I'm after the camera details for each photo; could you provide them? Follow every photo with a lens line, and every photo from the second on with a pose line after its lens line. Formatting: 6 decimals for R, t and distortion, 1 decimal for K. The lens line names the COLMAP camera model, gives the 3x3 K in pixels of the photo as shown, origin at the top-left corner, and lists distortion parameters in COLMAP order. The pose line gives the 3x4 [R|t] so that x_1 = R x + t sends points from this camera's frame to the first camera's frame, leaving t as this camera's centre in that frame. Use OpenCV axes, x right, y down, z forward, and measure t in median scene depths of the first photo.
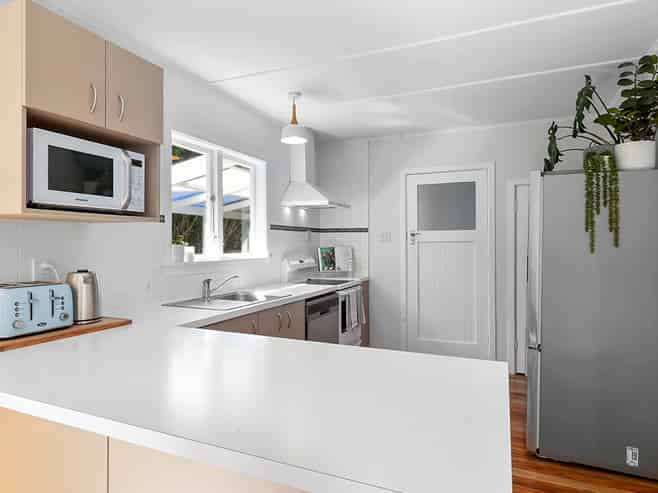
lens RADIAL K [[399.3, 0, 329.0], [0, 399.3, 246.5], [0, 0, 1]] dist [-0.001299, -0.002076]
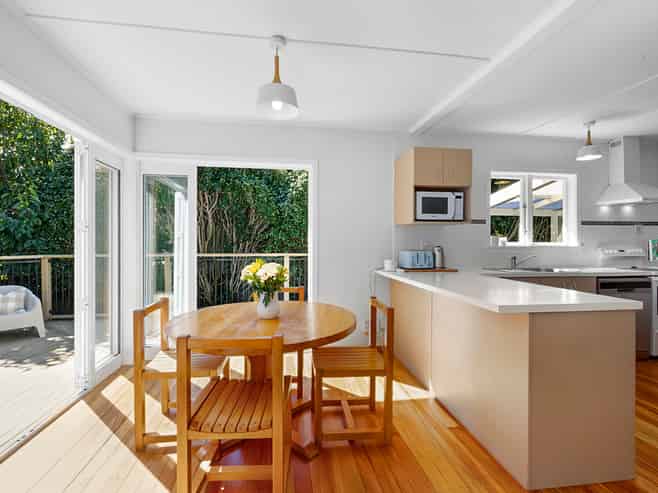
lens RADIAL K [[321.6, 0, 329.0], [0, 321.6, 246.5], [0, 0, 1]] dist [-0.001385, -0.000362]
pose [[0.529920, 0.010426, -0.847983, 0.408463], [-0.005292, 0.999946, 0.008988, 0.031080], [0.848031, -0.000275, 0.529947, -0.342789]]
